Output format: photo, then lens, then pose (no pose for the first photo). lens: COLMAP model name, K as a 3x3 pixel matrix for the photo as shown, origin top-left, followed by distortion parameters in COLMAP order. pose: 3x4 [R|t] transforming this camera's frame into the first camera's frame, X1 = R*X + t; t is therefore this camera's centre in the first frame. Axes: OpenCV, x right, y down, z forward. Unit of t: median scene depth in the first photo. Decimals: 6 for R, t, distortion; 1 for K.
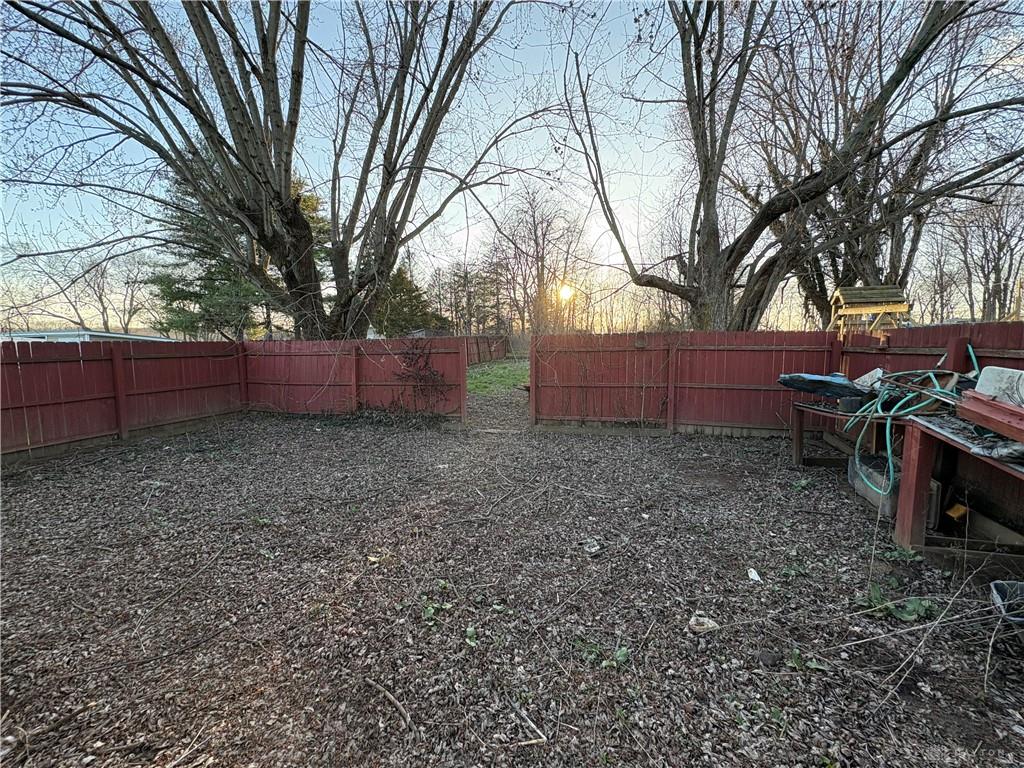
lens RADIAL K [[420.6, 0, 512.0], [0, 420.6, 384.0], [0, 0, 1]] dist [0.000134, 0.000135]
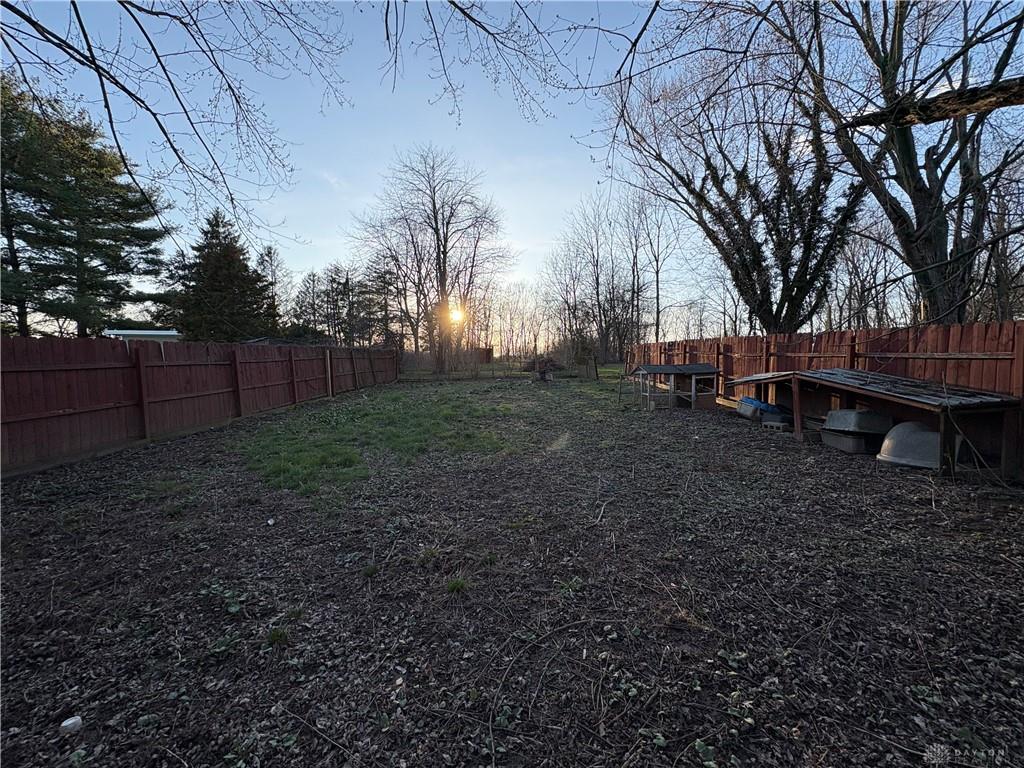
lens RADIAL K [[395.6, 0, 512.0], [0, 395.6, 384.0], [0, 0, 1]] dist [-0.000285, 0.000006]
pose [[0.963268, -0.004352, 0.268508, -0.003813], [0.017120, 0.998830, -0.045230, -0.012798], [-0.267997, 0.048166, 0.962215, 0.168748]]
